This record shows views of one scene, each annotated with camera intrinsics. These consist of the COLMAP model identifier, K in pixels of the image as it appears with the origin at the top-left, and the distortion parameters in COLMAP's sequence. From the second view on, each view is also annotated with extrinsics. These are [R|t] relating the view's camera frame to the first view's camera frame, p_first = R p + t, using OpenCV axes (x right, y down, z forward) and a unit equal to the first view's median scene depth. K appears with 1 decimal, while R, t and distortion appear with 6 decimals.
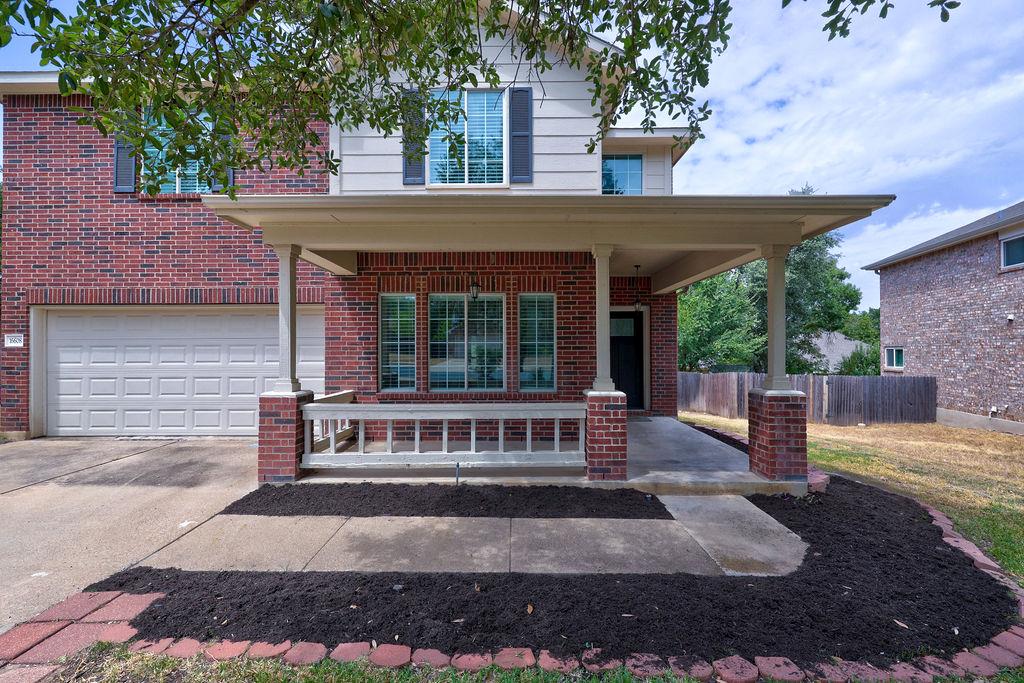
lens RADIAL K [[412.6, 0, 511.4], [0, 412.6, 344.6], [0, 0, 1]] dist [0.001178, -0.000219]
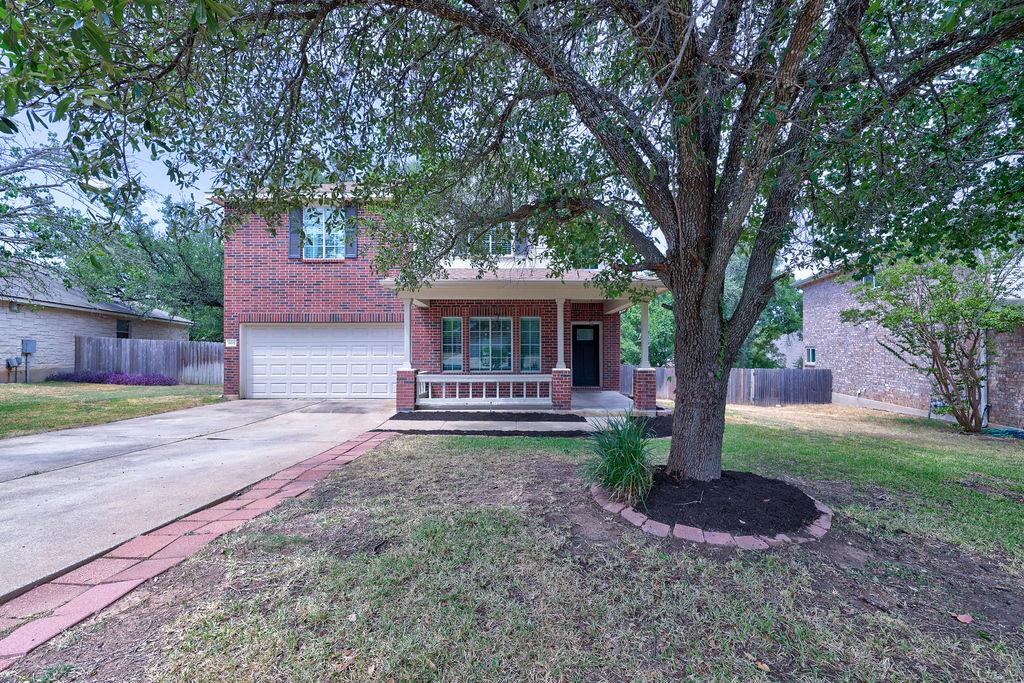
lens RADIAL K [[412.6, 0, 512.2], [0, 412.6, 343.9], [0, 0, 1]] dist [0.001178, -0.000219]
pose [[0.999991, 0.001258, -0.003981, -0.008633], [-0.001260, 0.999999, -0.000475, -0.006971], [0.003980, 0.000480, 0.999992, -0.762578]]
